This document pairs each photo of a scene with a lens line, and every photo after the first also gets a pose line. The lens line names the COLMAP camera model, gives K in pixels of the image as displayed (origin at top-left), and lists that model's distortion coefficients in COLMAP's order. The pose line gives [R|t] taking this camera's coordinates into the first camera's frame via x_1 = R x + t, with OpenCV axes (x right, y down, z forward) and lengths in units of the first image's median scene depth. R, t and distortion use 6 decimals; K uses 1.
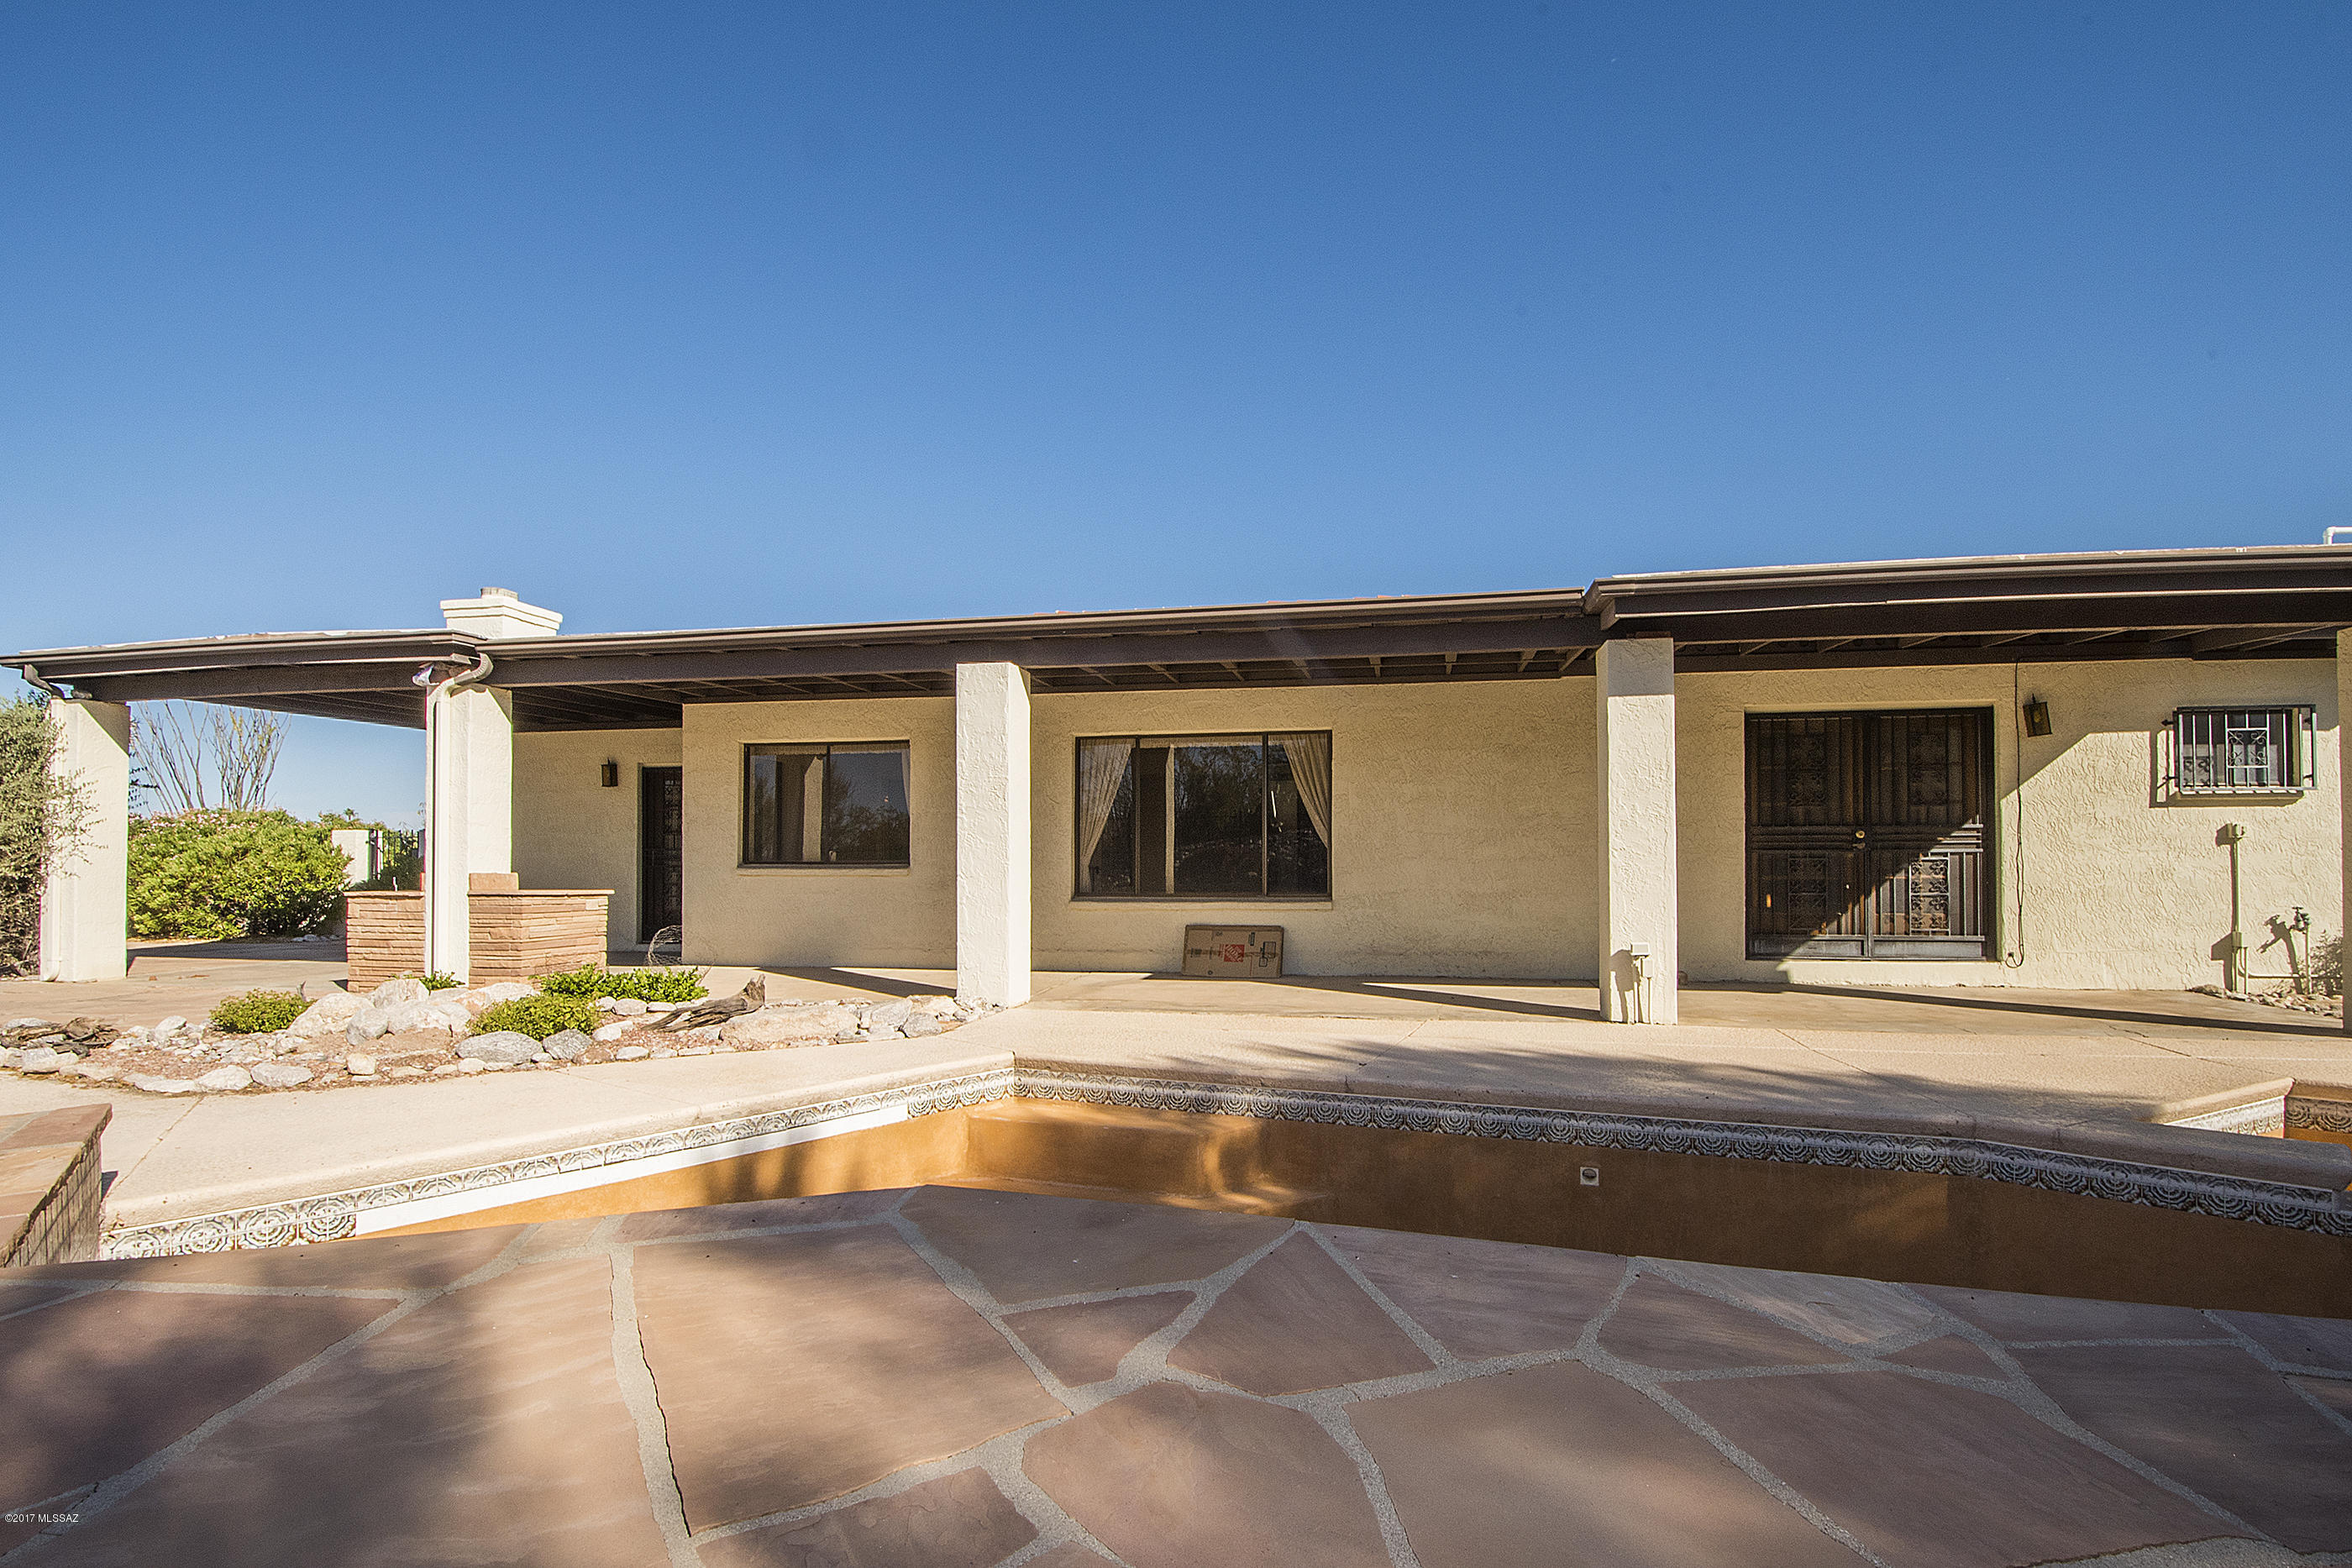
lens RADIAL K [[1034.6, 0, 1170.0], [0, 1034.6, 854.0], [0, 0, 1]] dist [0.001529, -0.013669]
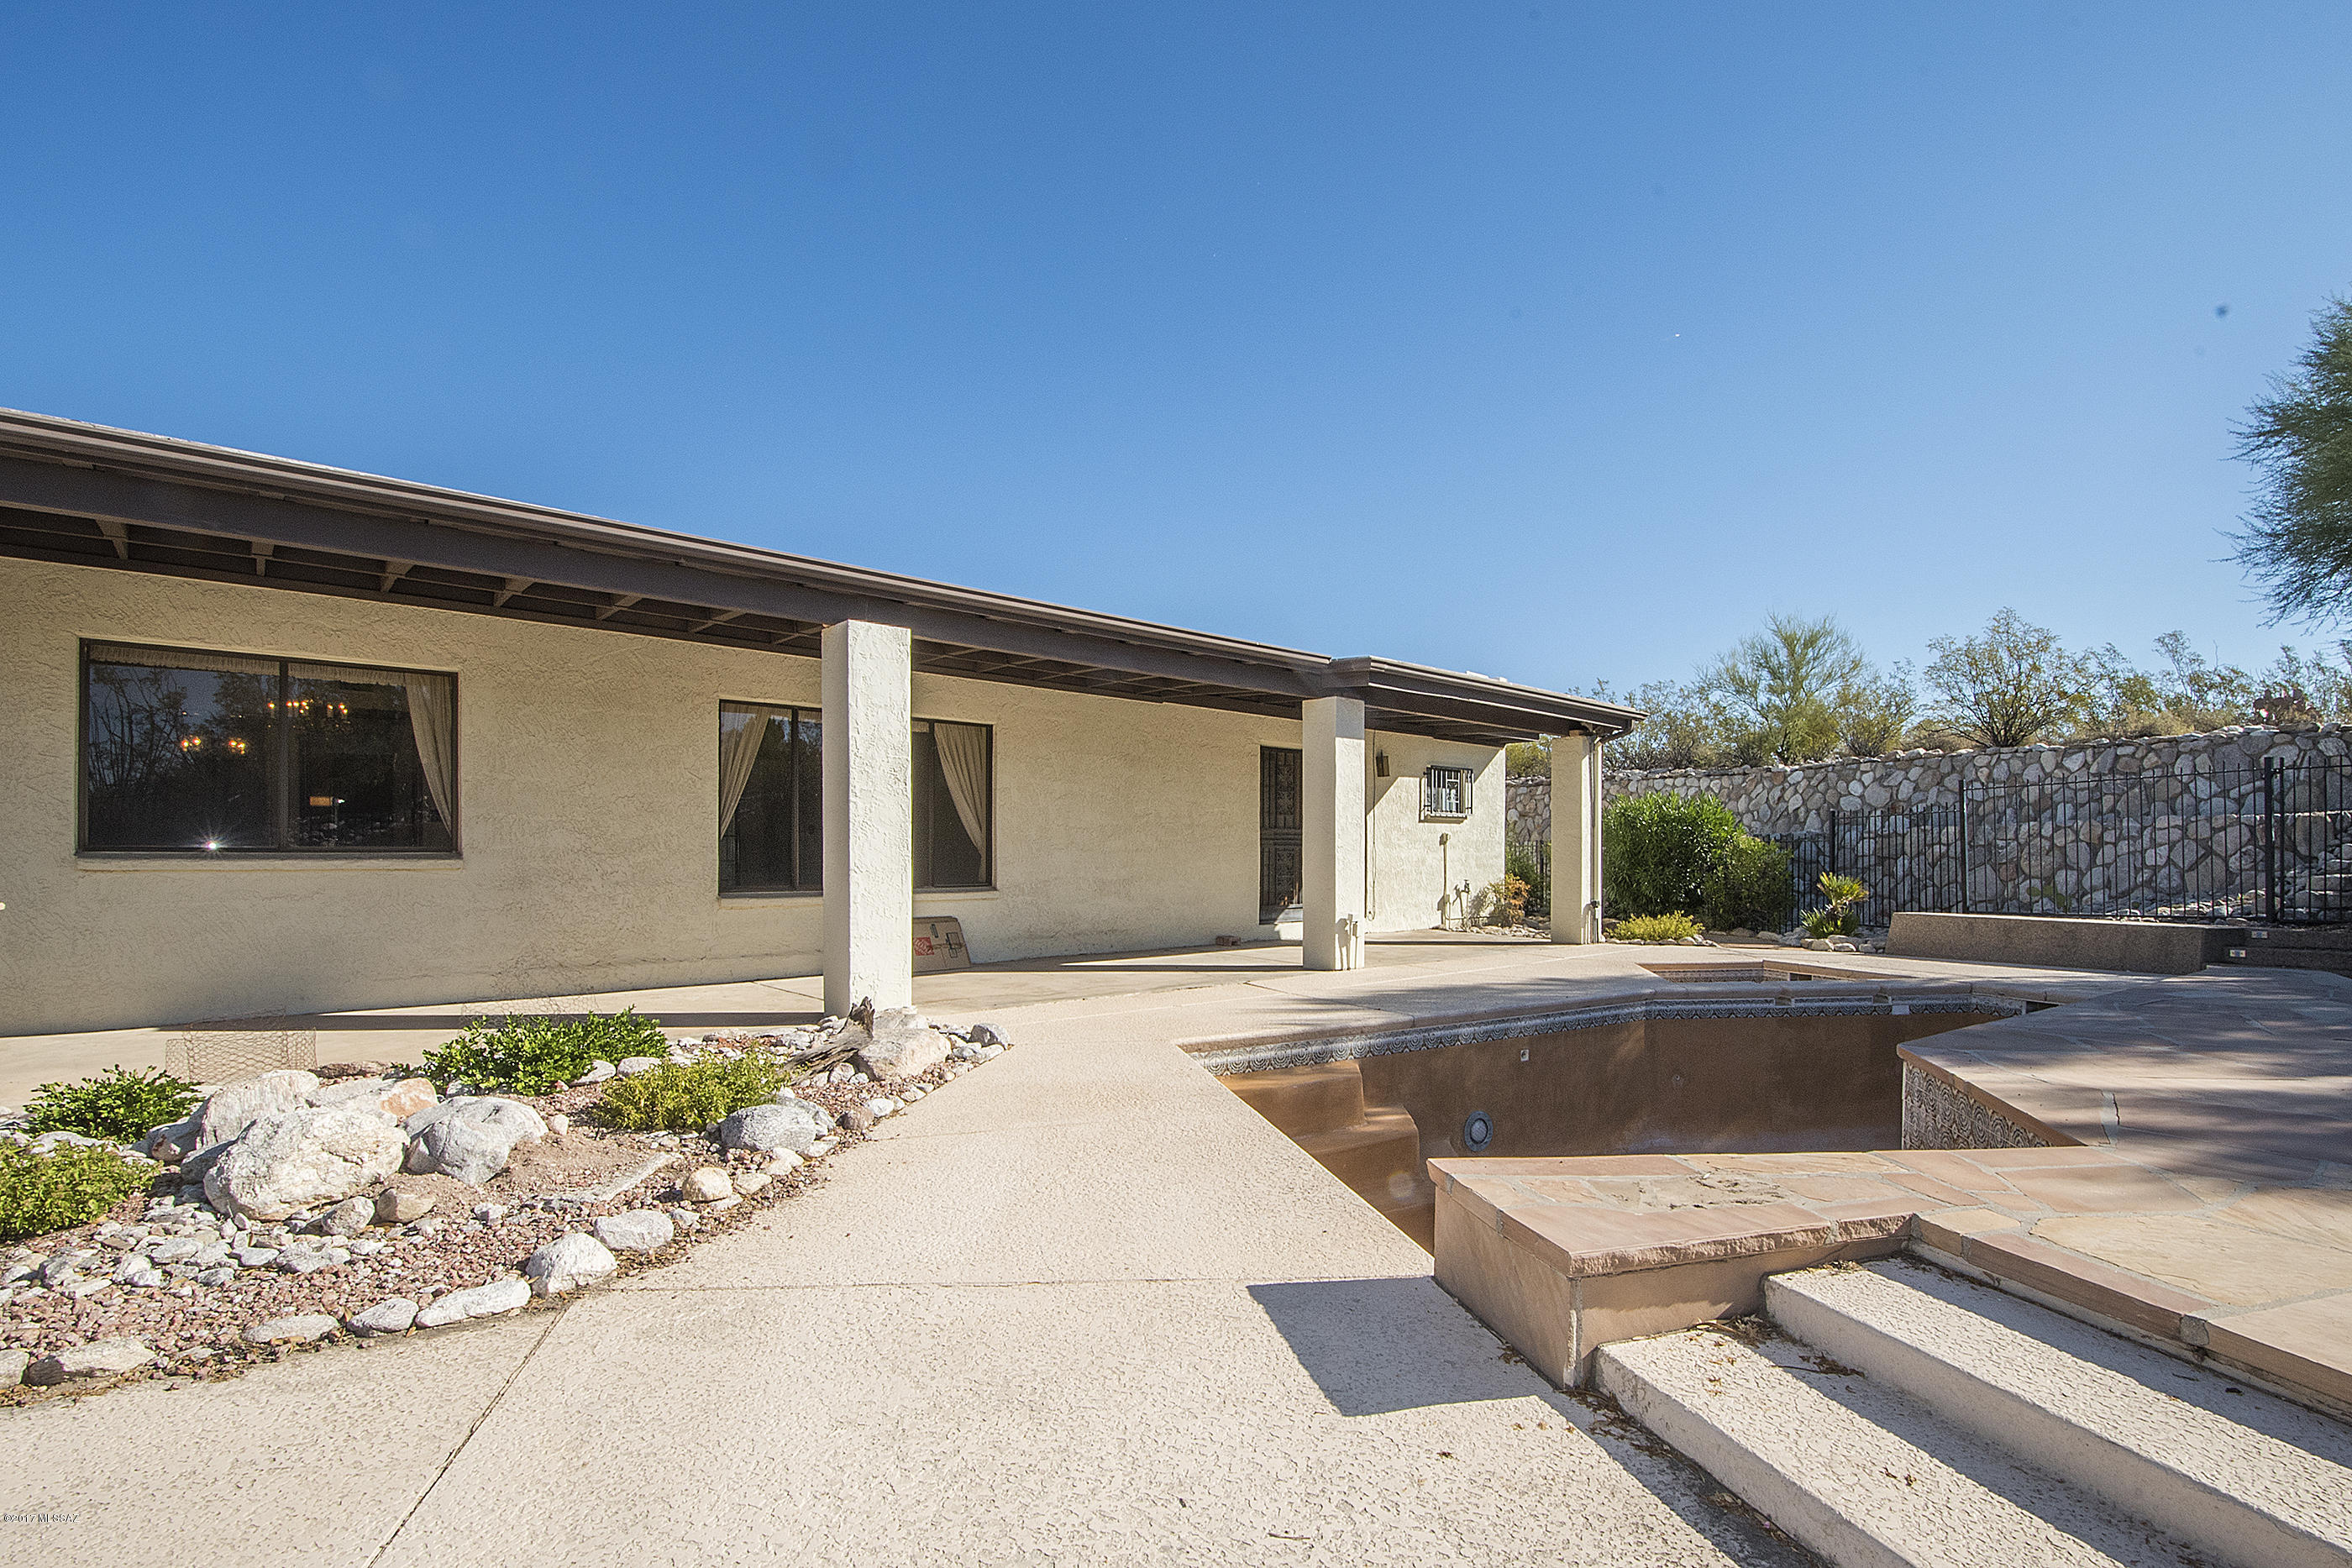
lens RADIAL K [[1065.5, 0, 1208.5], [0, 1065.5, 838.0], [0, 0, 1]] dist [0.000027, -0.017879]
pose [[0.599780, 0.013339, 0.800054, -0.600138], [-0.015843, 0.999863, -0.004793, -0.005189], [-0.800008, -0.009801, 0.599909, 0.197541]]
